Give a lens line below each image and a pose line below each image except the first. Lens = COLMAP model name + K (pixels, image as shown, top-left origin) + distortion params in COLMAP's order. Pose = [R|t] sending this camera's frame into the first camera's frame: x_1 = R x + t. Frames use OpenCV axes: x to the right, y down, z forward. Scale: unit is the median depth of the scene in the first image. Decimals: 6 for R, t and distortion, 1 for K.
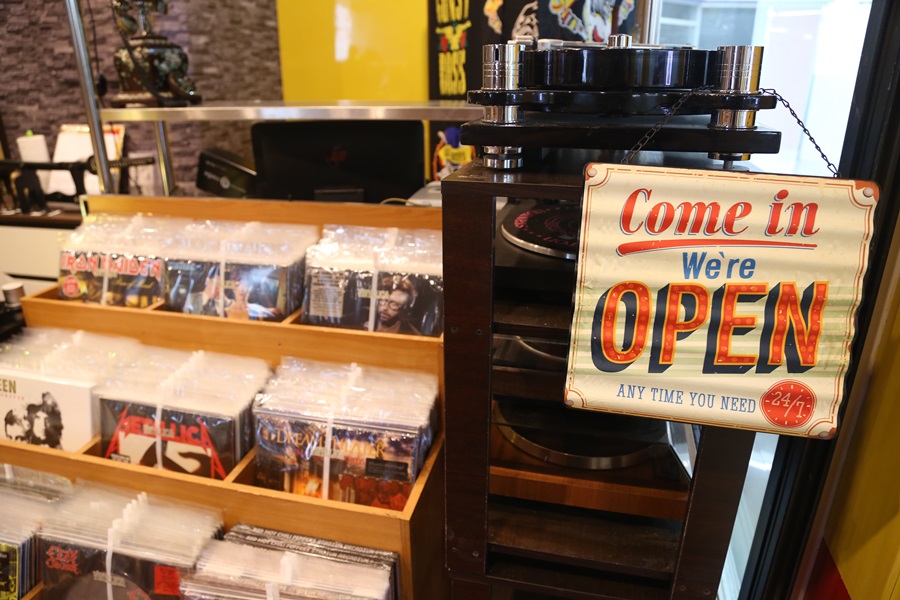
lens RADIAL K [[606.2, 0, 450.0], [0, 606.2, 300.0], [0, 0, 1]] dist [-0.141811, 0.083193]
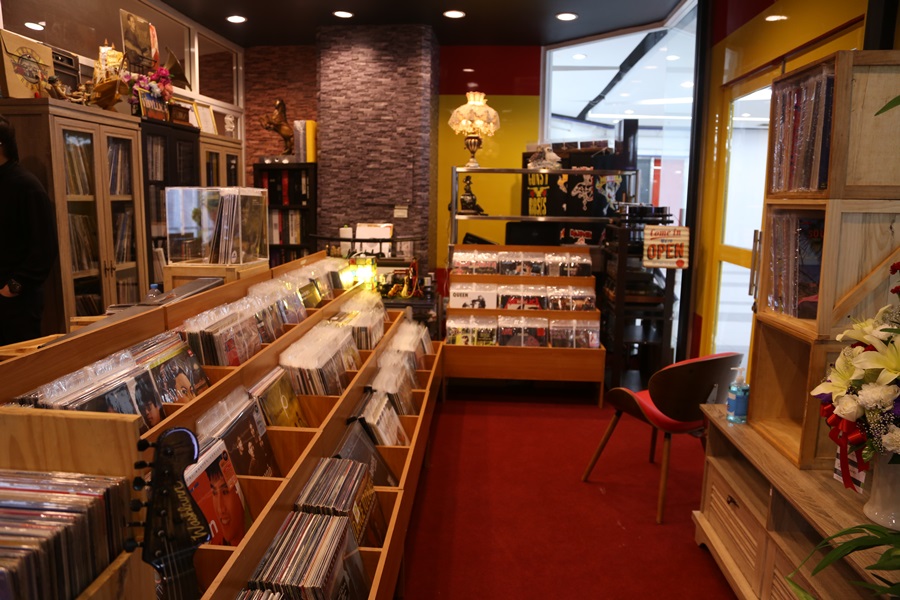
lens RADIAL K [[606.2, 0, 450.0], [0, 606.2, 300.0], [0, 0, 1]] dist [-0.141811, 0.083193]
pose [[0.986630, -0.009715, 0.162684, -1.604015], [0.041883, 0.979810, -0.195494, 0.957619], [-0.157500, 0.199694, 0.967117, -2.600663]]
